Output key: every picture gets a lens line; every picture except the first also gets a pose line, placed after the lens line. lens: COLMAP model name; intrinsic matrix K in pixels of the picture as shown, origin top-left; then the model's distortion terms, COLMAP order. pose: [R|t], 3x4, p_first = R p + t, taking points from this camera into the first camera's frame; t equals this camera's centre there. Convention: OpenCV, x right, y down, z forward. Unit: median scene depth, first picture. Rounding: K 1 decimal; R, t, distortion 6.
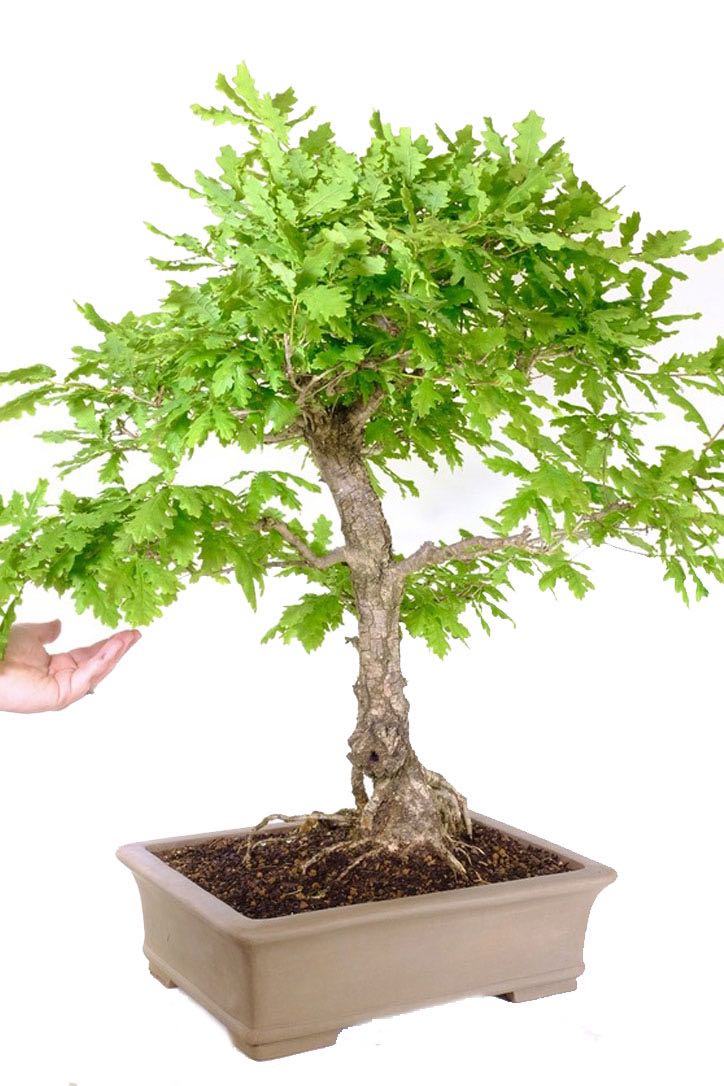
lens RADIAL K [[1453.8, 0, 362.0], [0, 1453.8, 543.0], [0, 0, 1]] dist [-0.033118, -0.039774]
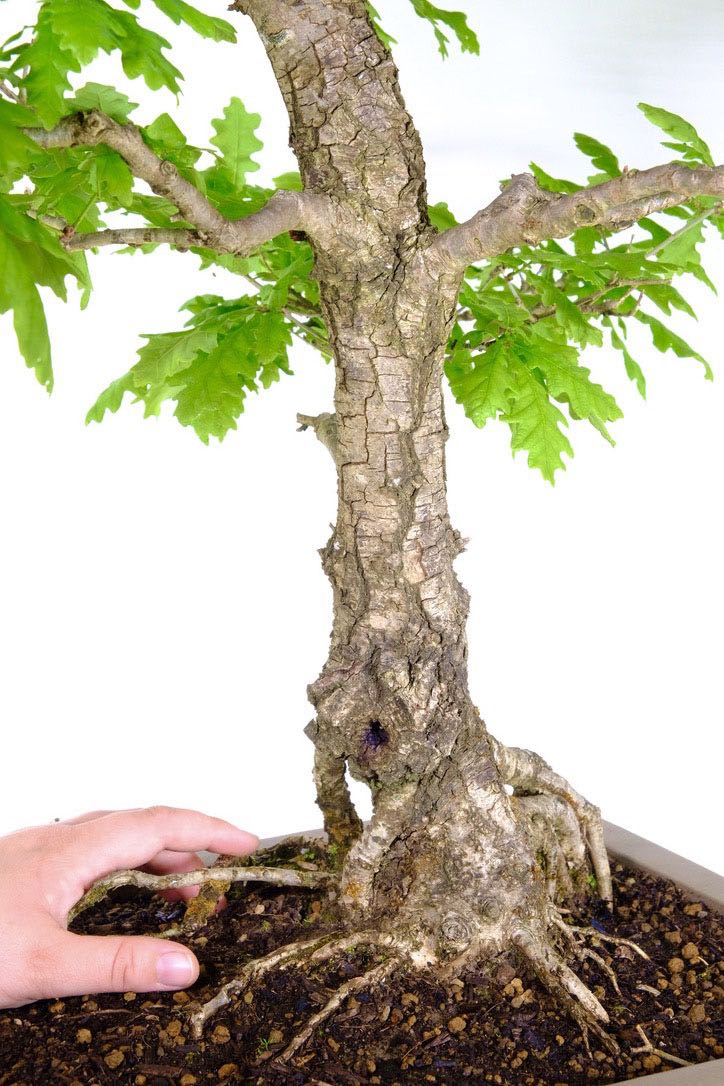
lens RADIAL K [[2606.6, 0, 362.0], [0, 2606.6, 543.0], [0, 0, 1]] dist [-0.052697, 0.589176]
pose [[0.999724, -0.003286, 0.023243, -0.011501], [-0.000331, 0.988076, 0.153965, -0.010373], [-0.023472, -0.153930, 0.987803, 0.318660]]
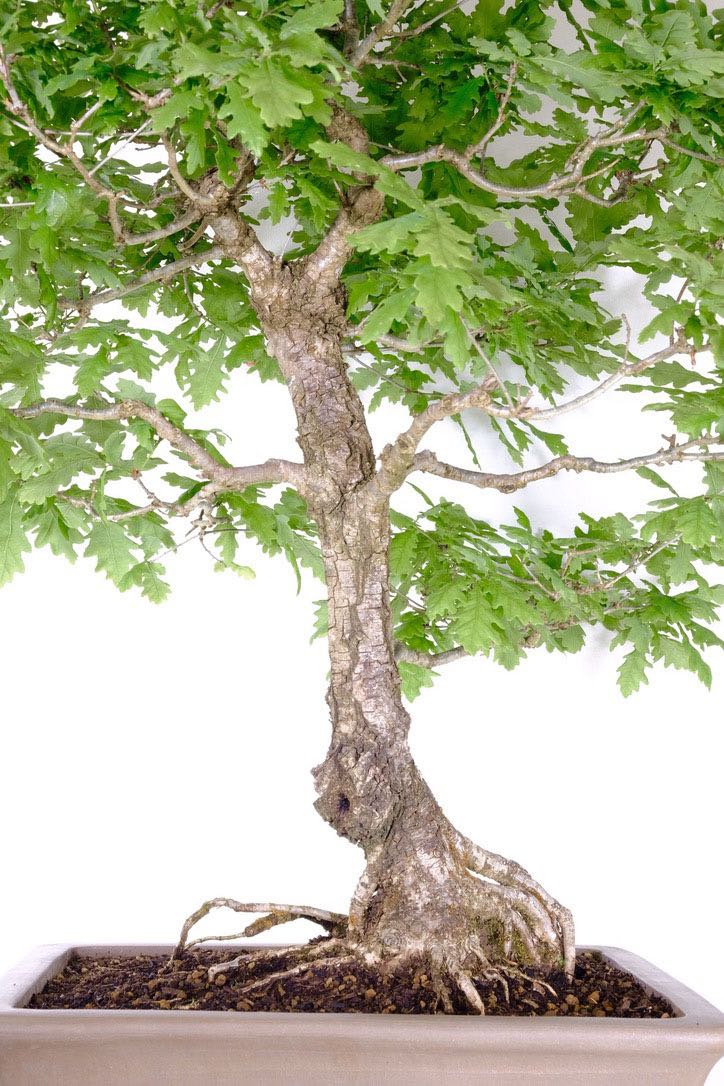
lens RADIAL K [[1660.7, 0, 361.4], [0, 1660.7, 573.5], [0, 0, 1]] dist [-0.019543, 0.033021]
pose [[0.892310, -0.045315, -0.449143, 0.332430], [-0.030760, 0.986533, -0.160643, 0.163081], [0.450374, 0.157159, 0.878900, 0.368746]]
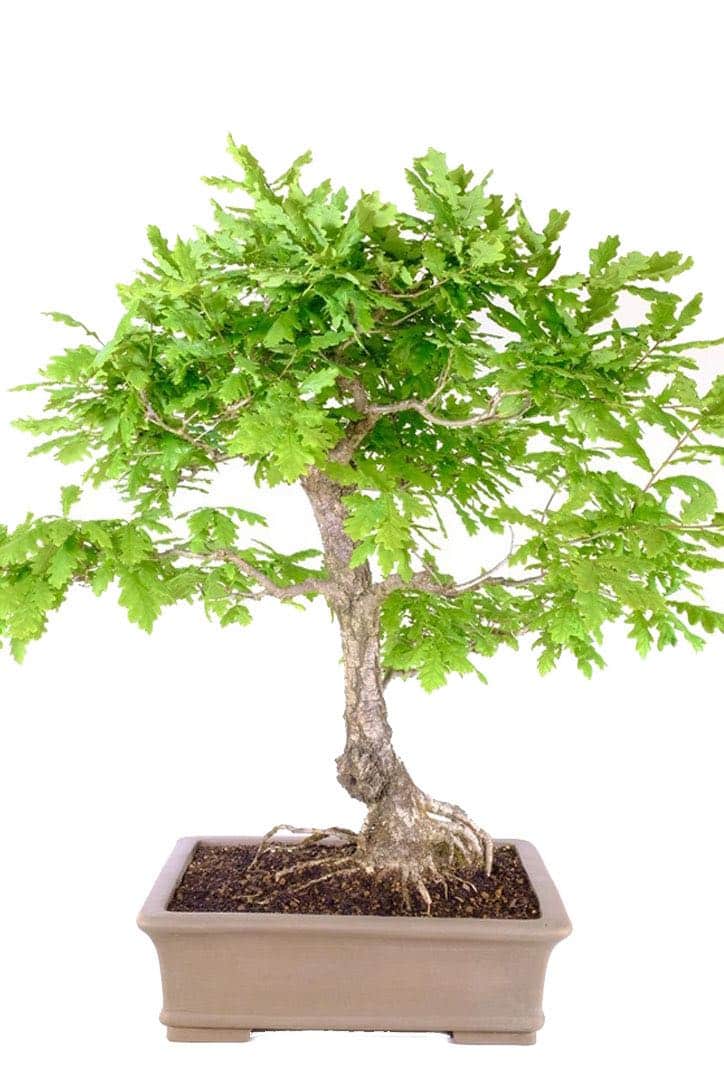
lens RADIAL K [[1375.2, 0, 361.3], [0, 1375.2, 573.2], [0, 0, 1]] dist [-0.011634, 0.001025]
pose [[0.868006, 0.030310, -0.495627, 0.496935], [-0.031420, 0.999488, 0.006096, -0.008194], [0.495558, 0.010282, 0.868514, 0.139599]]
